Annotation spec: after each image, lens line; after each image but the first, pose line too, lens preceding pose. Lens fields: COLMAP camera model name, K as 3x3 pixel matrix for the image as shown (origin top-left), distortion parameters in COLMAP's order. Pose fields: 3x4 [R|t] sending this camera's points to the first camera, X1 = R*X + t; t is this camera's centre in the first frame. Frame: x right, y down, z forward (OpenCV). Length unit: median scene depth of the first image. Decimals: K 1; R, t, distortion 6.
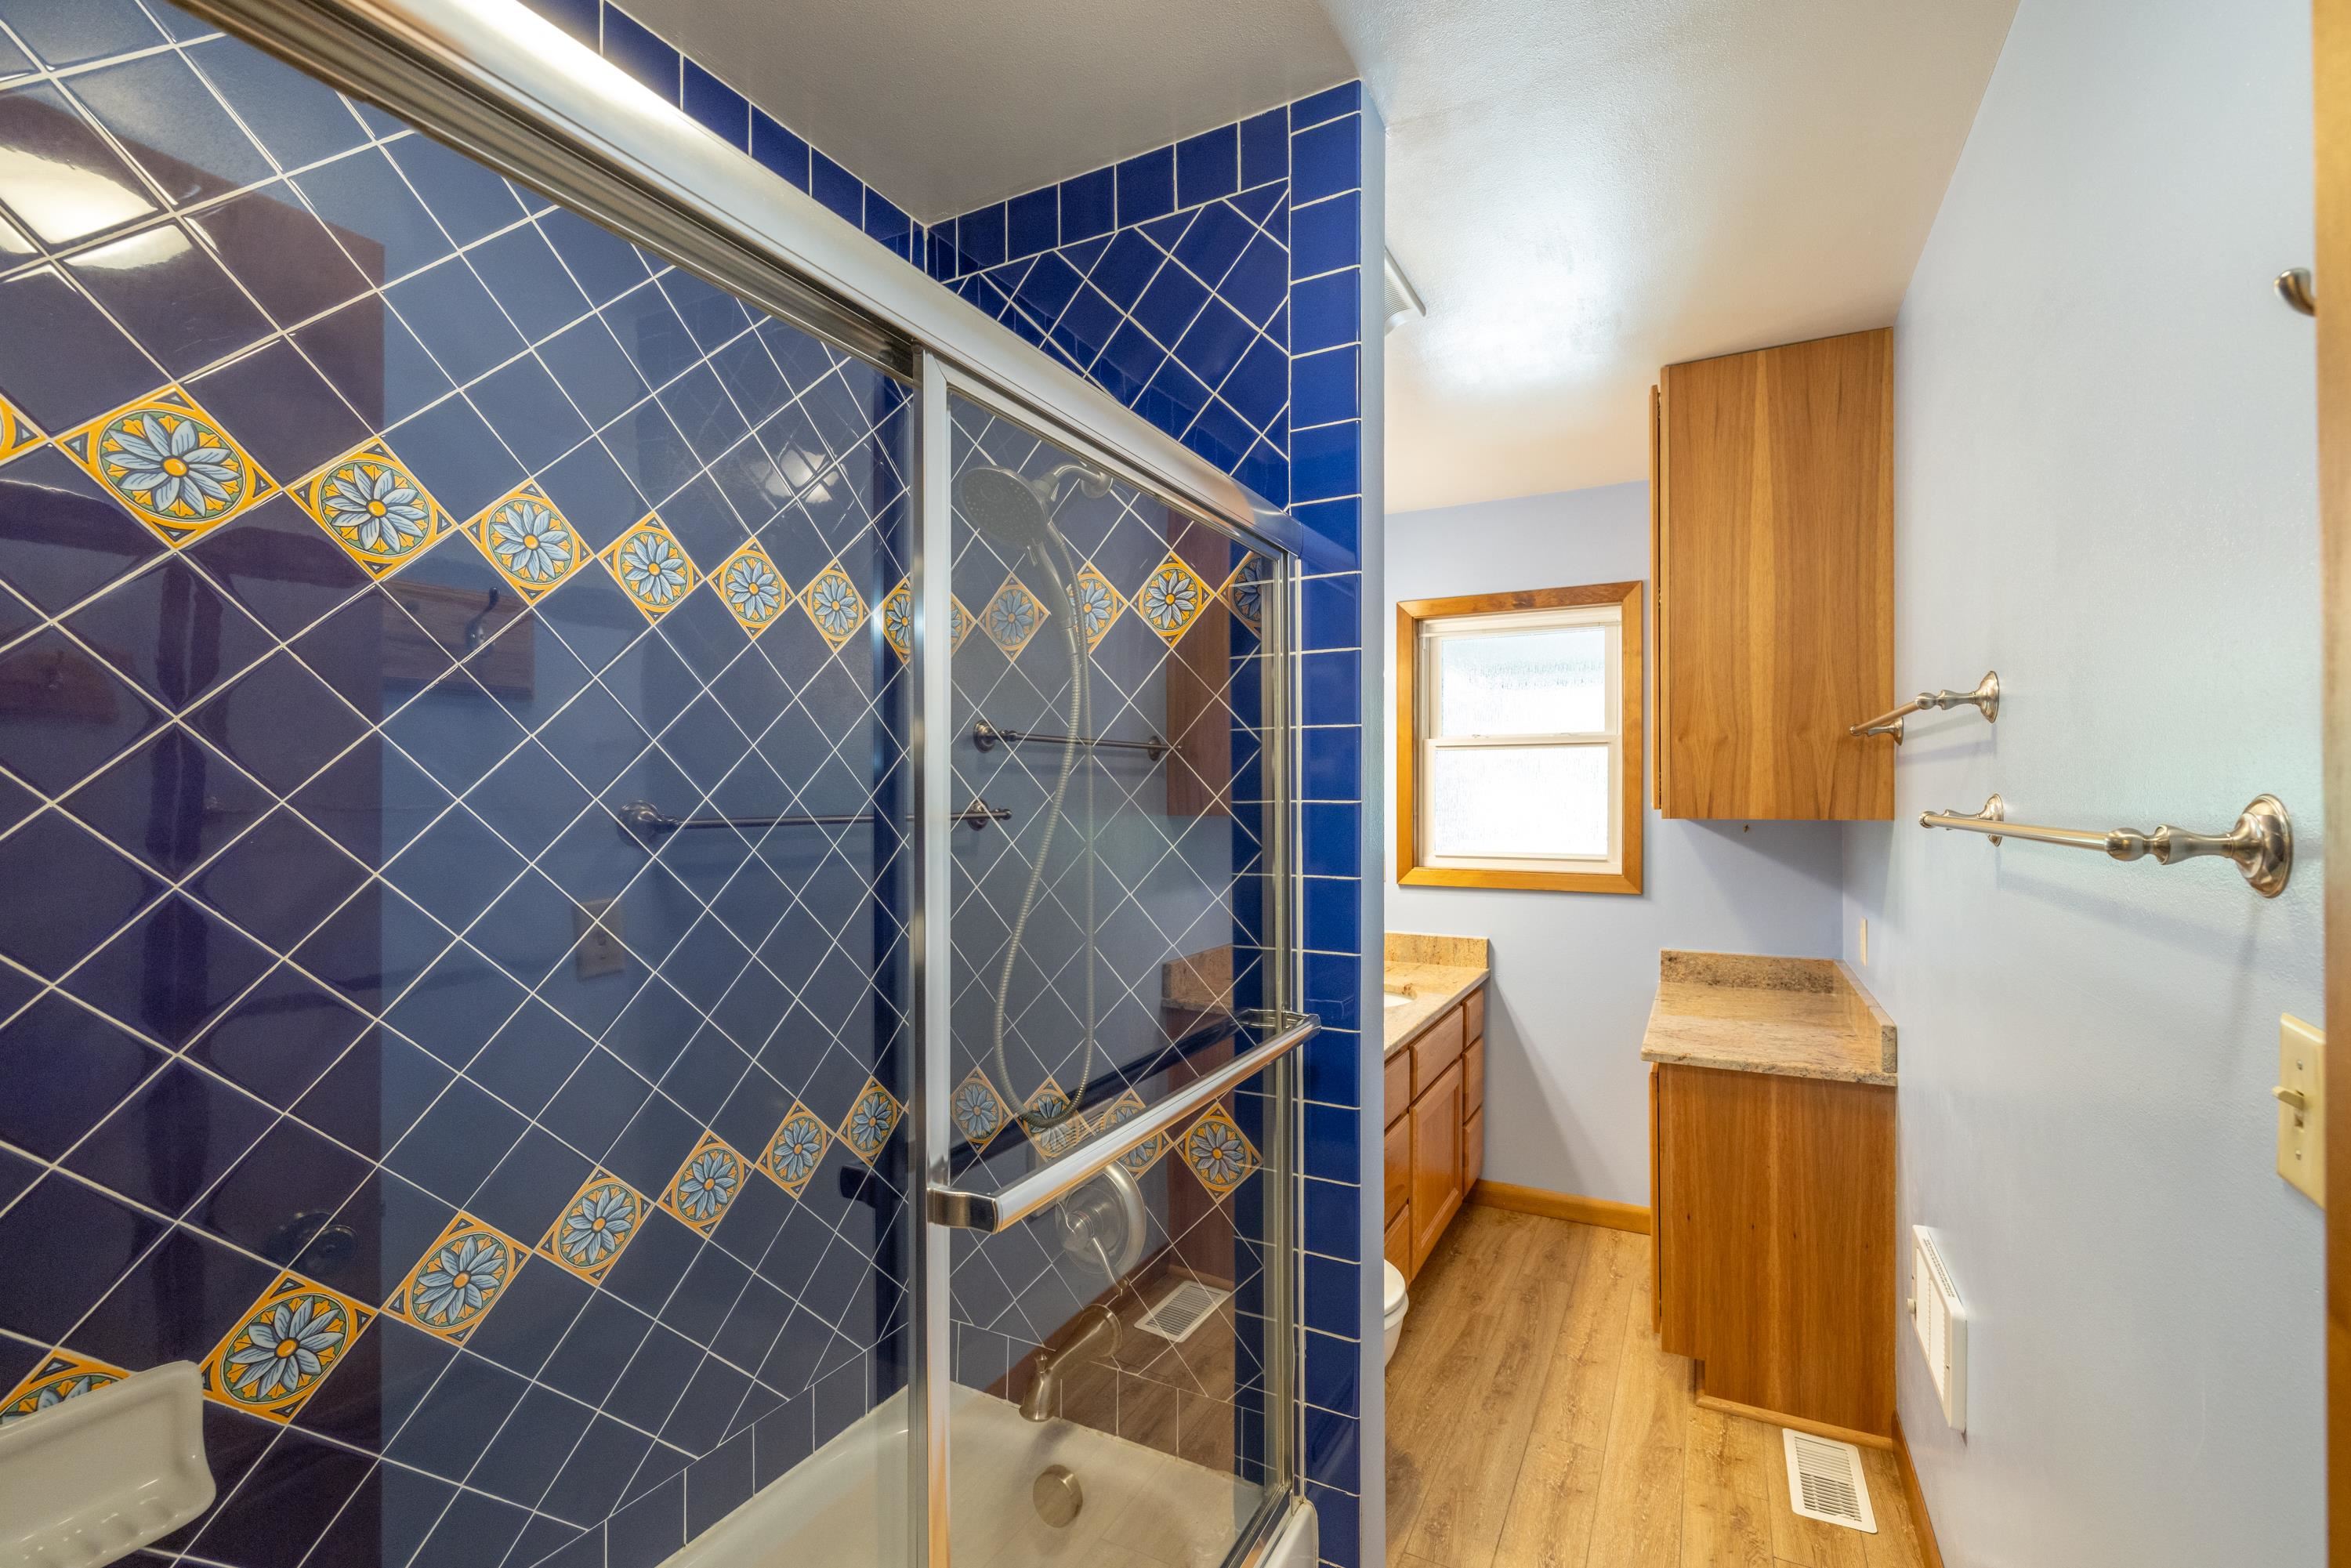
lens RADIAL K [[1015.9, 0, 1177.4], [0, 1015.9, 798.1], [0, 0, 1]] dist [0.000715, 0.000122]
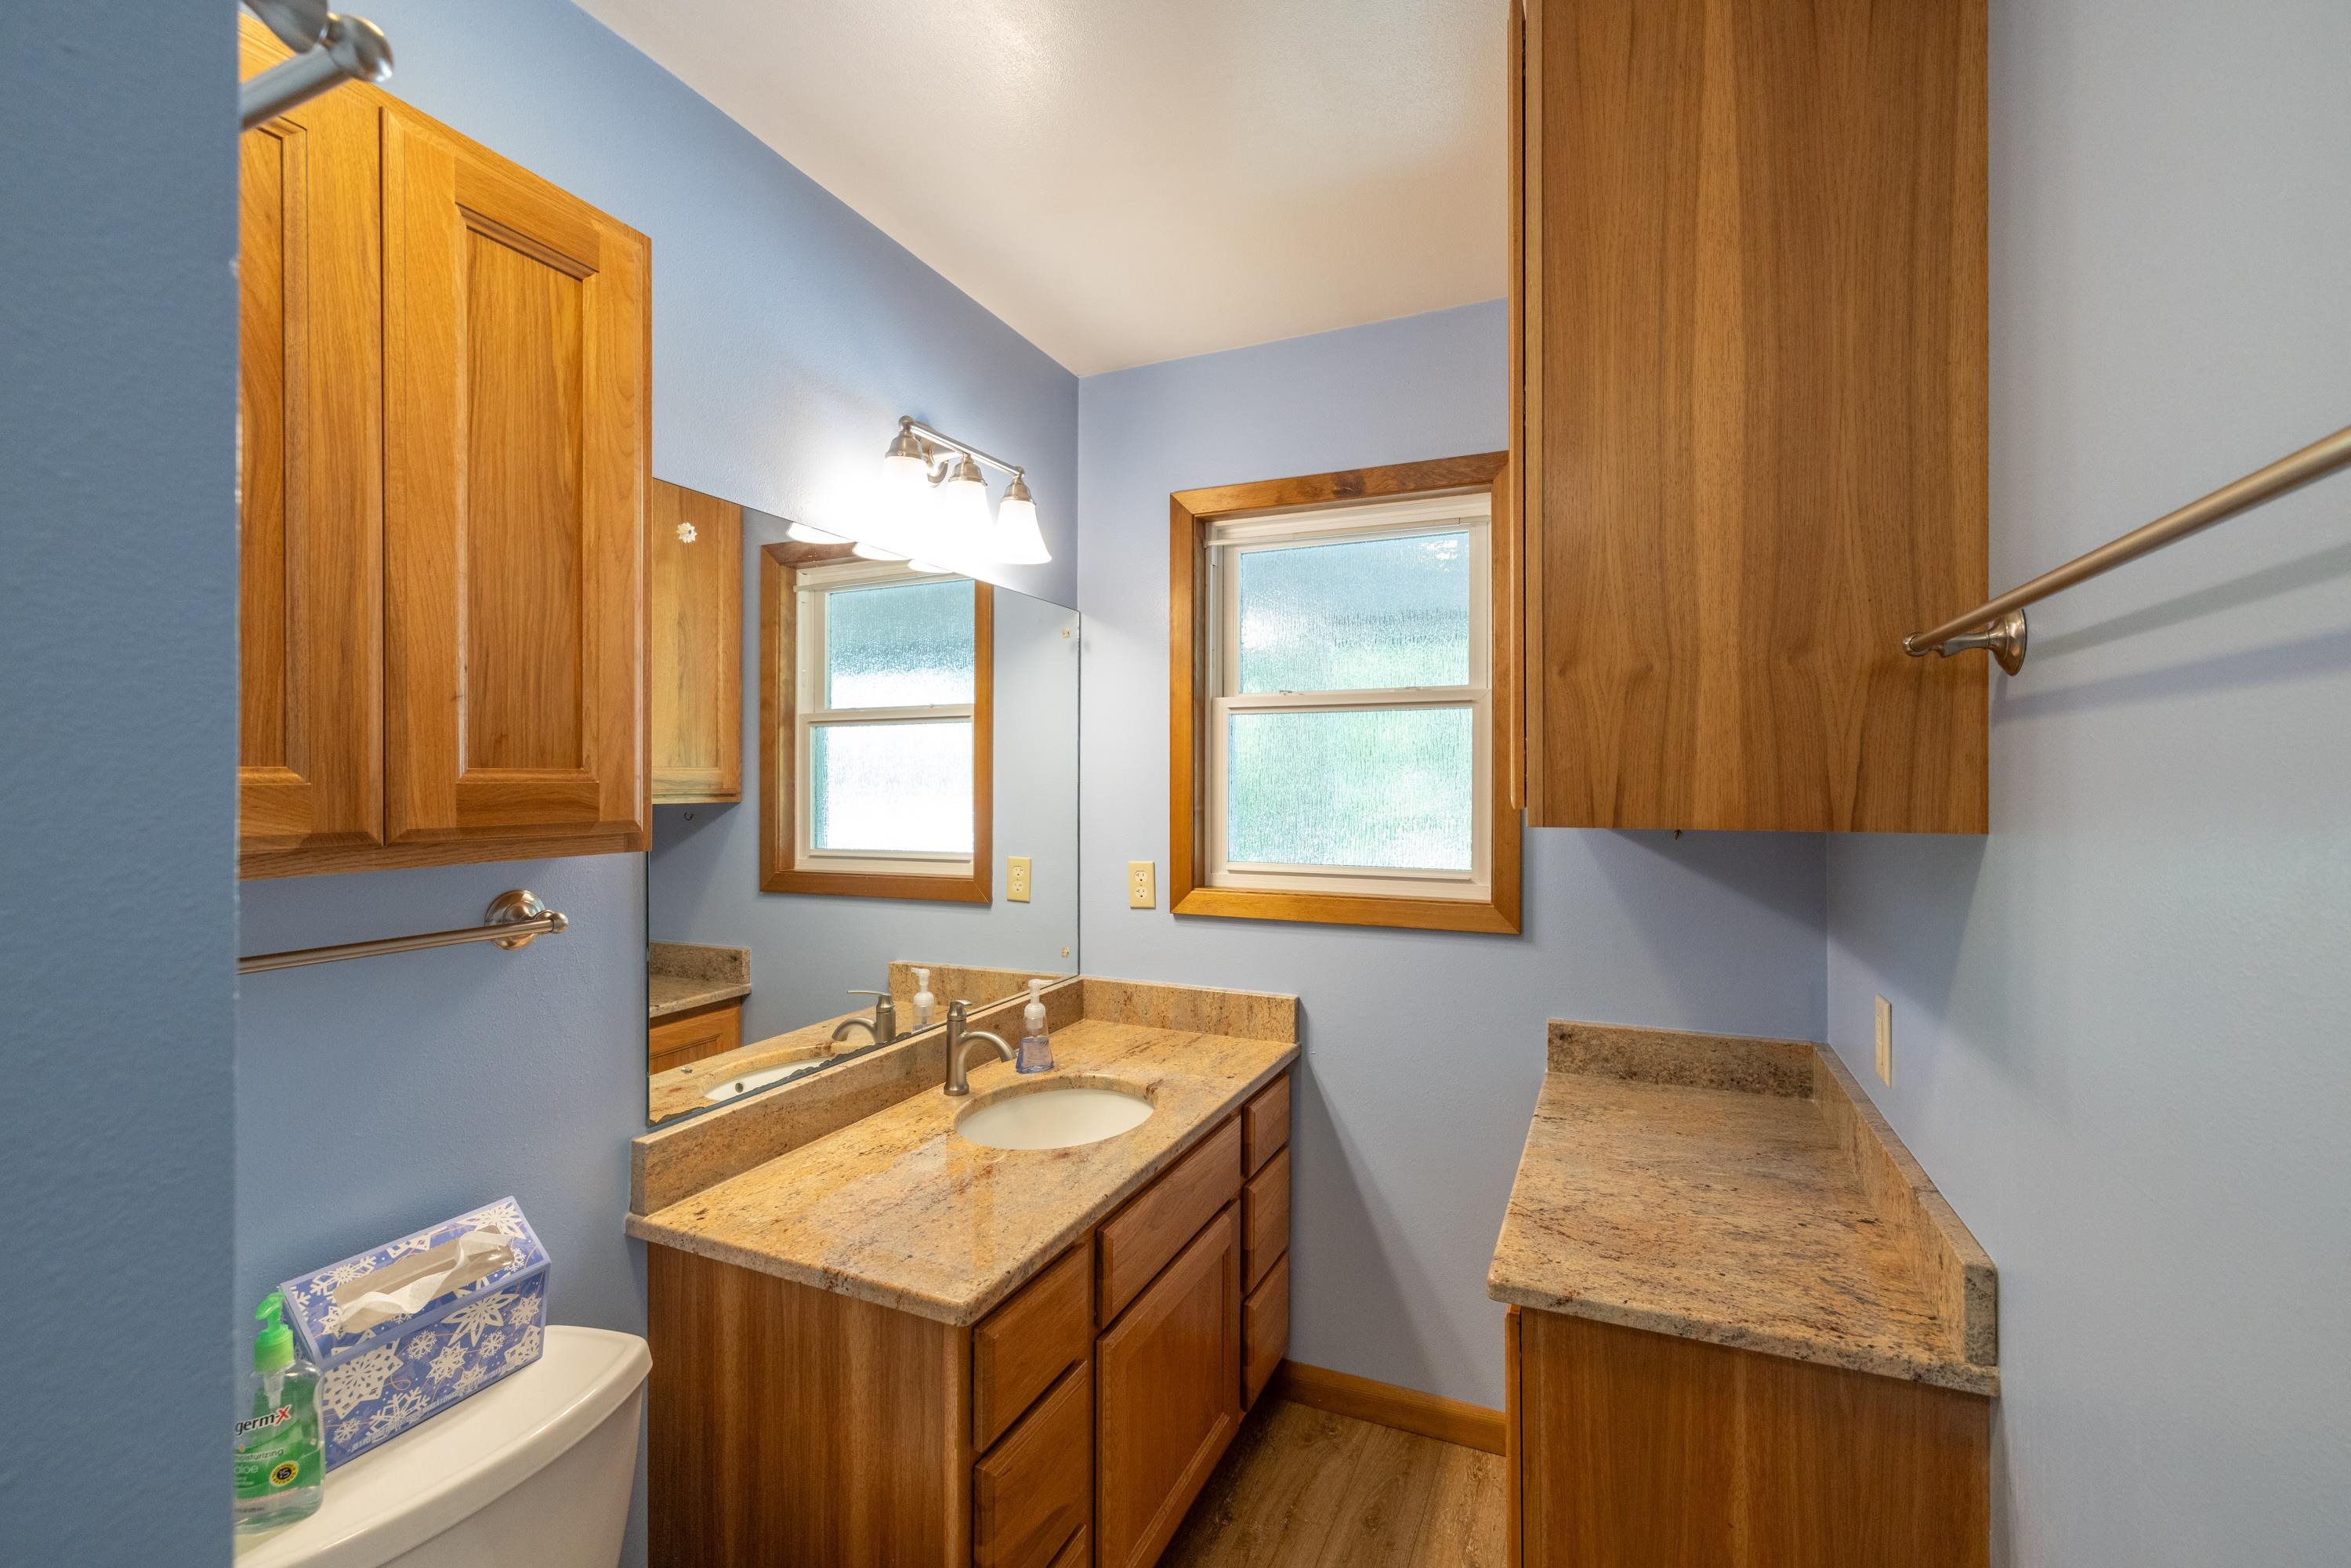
lens RADIAL K [[1015.9, 0, 1174.0], [0, 1015.9, 782.4], [0, 0, 1]] dist [0.000715, 0.000122]
pose [[0.998124, 0.001677, 0.061208, 0.270794], [-0.001625, 0.999998, -0.000905, -0.001632], [-0.061210, 0.000804, 0.998125, 0.505253]]
